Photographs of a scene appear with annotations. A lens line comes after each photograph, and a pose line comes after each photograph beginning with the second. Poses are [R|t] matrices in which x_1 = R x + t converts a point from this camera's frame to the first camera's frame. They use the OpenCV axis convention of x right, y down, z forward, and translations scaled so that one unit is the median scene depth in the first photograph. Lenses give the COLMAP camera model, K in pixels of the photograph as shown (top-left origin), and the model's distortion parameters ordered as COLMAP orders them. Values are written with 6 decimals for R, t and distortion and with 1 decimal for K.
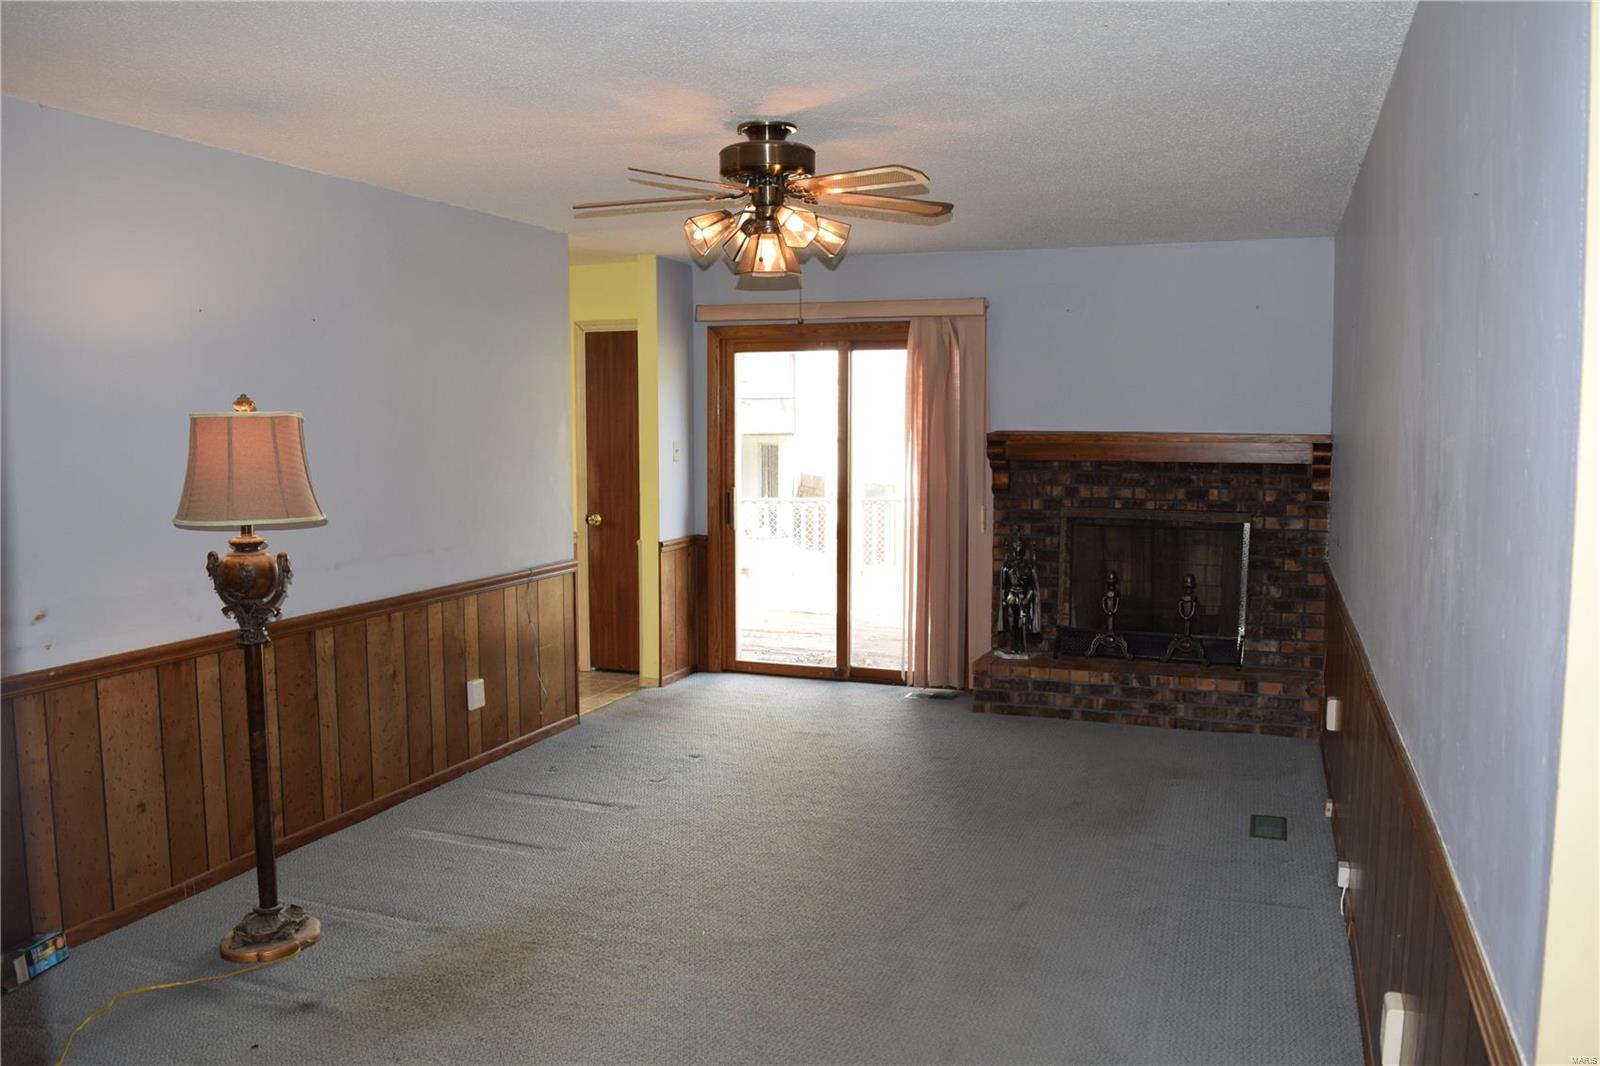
lens RADIAL K [[1260.7, 0, 800.0], [0, 1260.7, 533.0], [0, 0, 1]] dist [-0.090317, 0.012984]
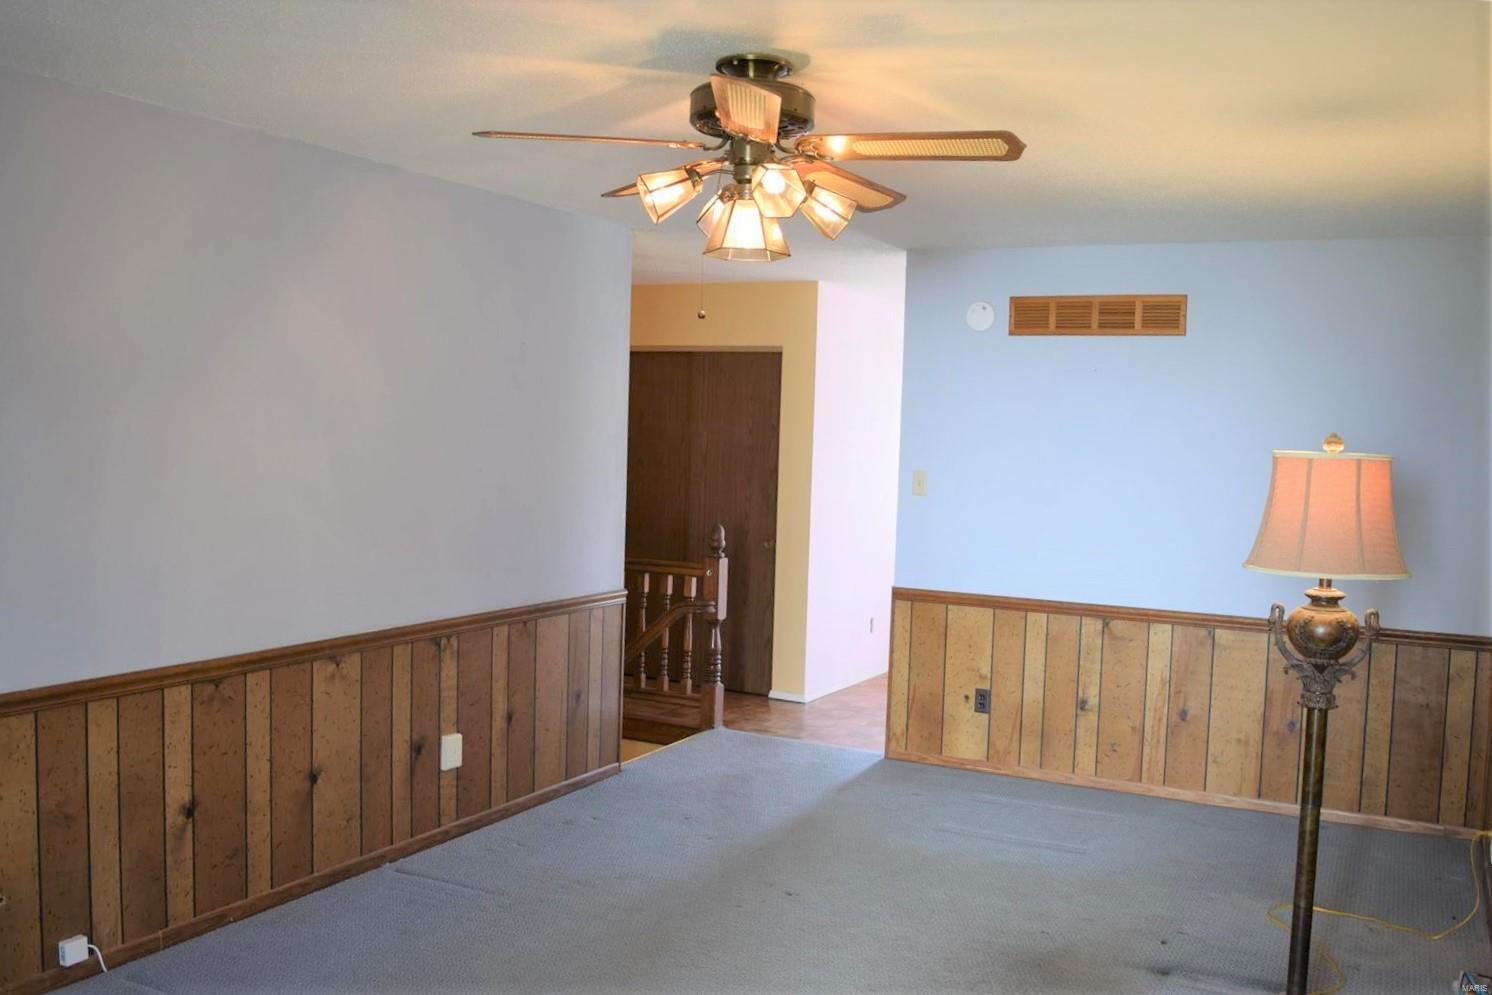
lens RADIAL K [[1285.7, 0, 746.0], [0, 1285.7, 497.5], [0, 0, 1]] dist [-0.060155, -0.000900]
pose [[0.989232, 0.030350, -0.143173, 0.060948], [-0.036714, 0.998442, -0.042021, -0.015728], [0.141674, 0.046825, 0.988805, 0.154827]]
